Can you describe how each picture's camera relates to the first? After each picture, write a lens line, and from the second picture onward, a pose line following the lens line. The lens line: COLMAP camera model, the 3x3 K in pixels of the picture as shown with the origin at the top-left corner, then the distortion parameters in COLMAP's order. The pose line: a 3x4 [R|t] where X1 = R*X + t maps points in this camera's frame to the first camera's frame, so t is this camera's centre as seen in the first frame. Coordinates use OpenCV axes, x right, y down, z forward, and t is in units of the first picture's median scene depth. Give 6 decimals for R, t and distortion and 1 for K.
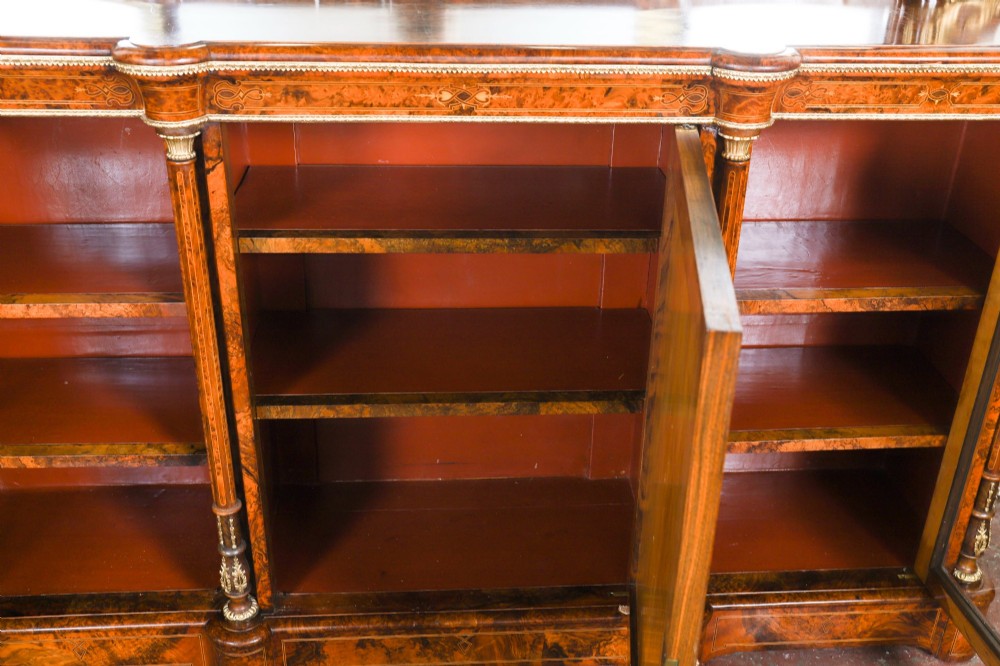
lens RADIAL K [[1039.1, 0, 508.4], [0, 1039.1, 334.6], [0, 0, 1]] dist [-0.011230, 0.041251]
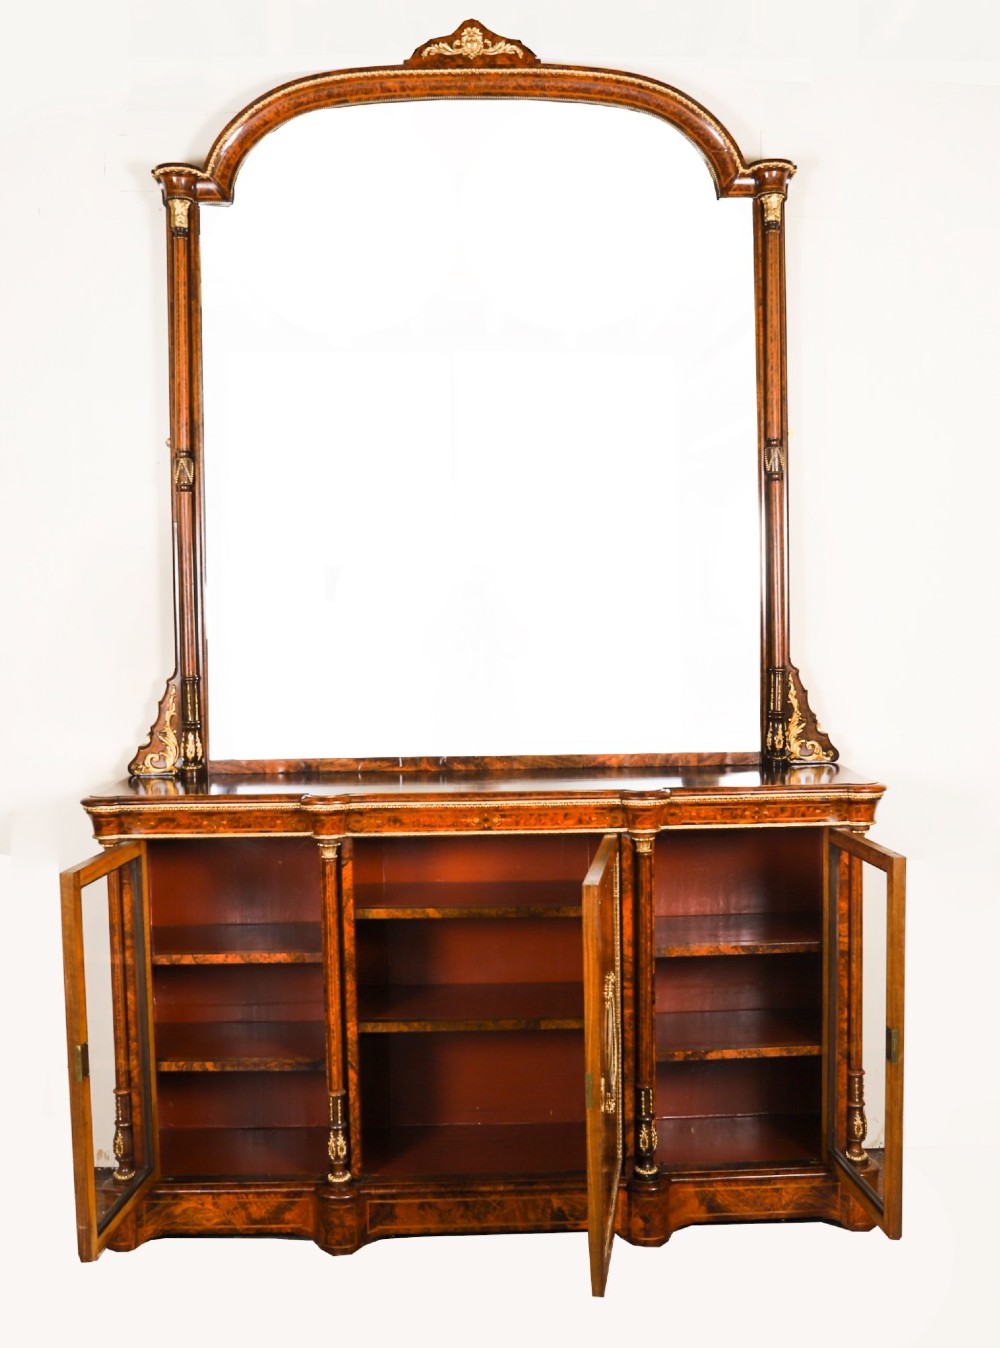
lens RADIAL K [[1374.3, 0, 500.0], [0, 1374.3, 674.0], [0, 0, 1]] dist [-0.132207, 0.178174]
pose [[0.997546, -0.037378, -0.059206, 0.110743], [0.008556, 0.904322, -0.426766, 0.468225], [0.069493, 0.425212, 0.902422, -1.056169]]
